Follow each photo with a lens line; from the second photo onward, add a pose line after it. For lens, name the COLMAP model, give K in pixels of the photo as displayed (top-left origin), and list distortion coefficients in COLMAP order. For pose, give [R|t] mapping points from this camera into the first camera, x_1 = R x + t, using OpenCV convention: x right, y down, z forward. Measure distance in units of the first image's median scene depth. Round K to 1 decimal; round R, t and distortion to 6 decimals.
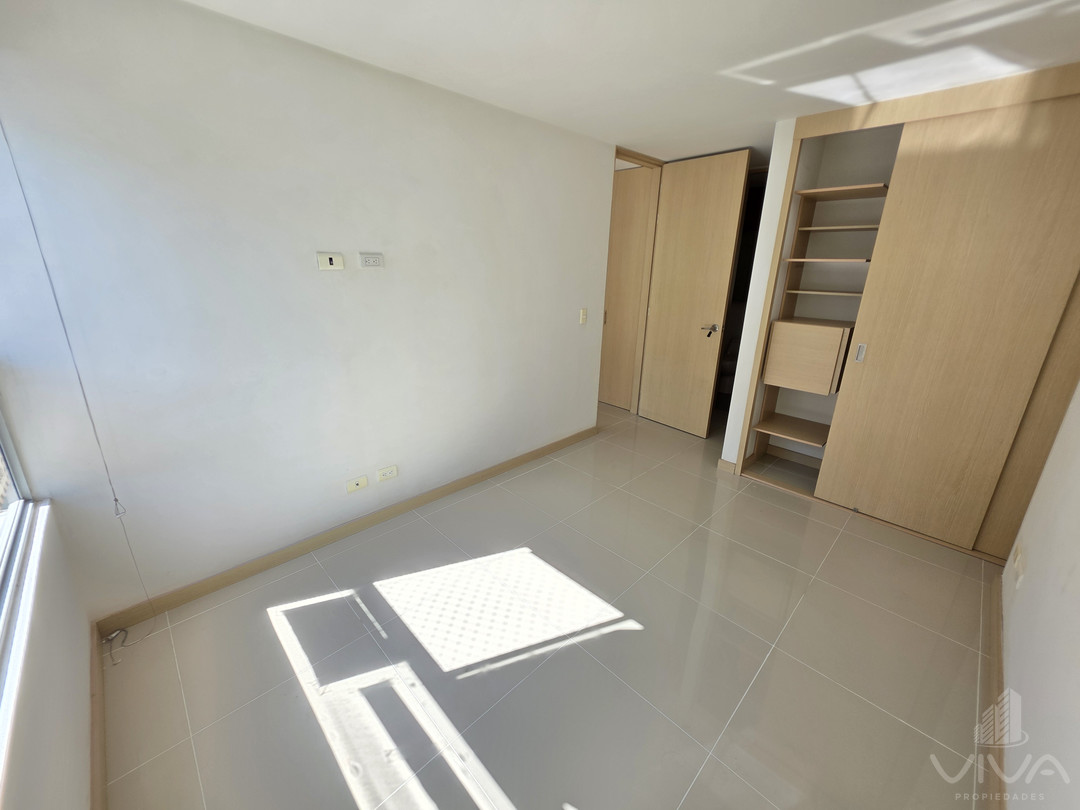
lens RADIAL K [[429.7, 0, 531.6], [0, 429.7, 391.8], [0, 0, 1]] dist [0.000185, 0.000338]
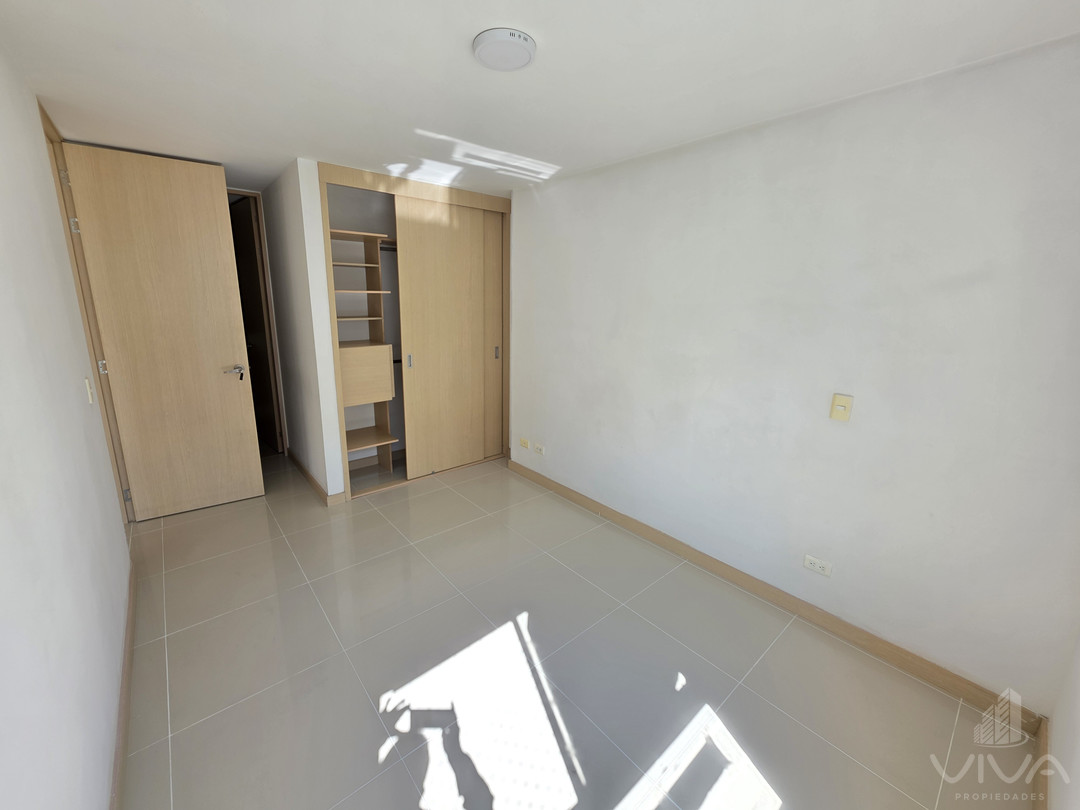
lens RADIAL K [[429.7, 0, 531.6], [0, 429.7, 391.8], [0, 0, 1]] dist [0.000185, 0.000338]
pose [[0.071441, -0.238207, 0.968583, -0.515109], [0.277105, 0.937578, 0.210143, -0.175680], [-0.958180, 0.253387, 0.132990, 0.488651]]
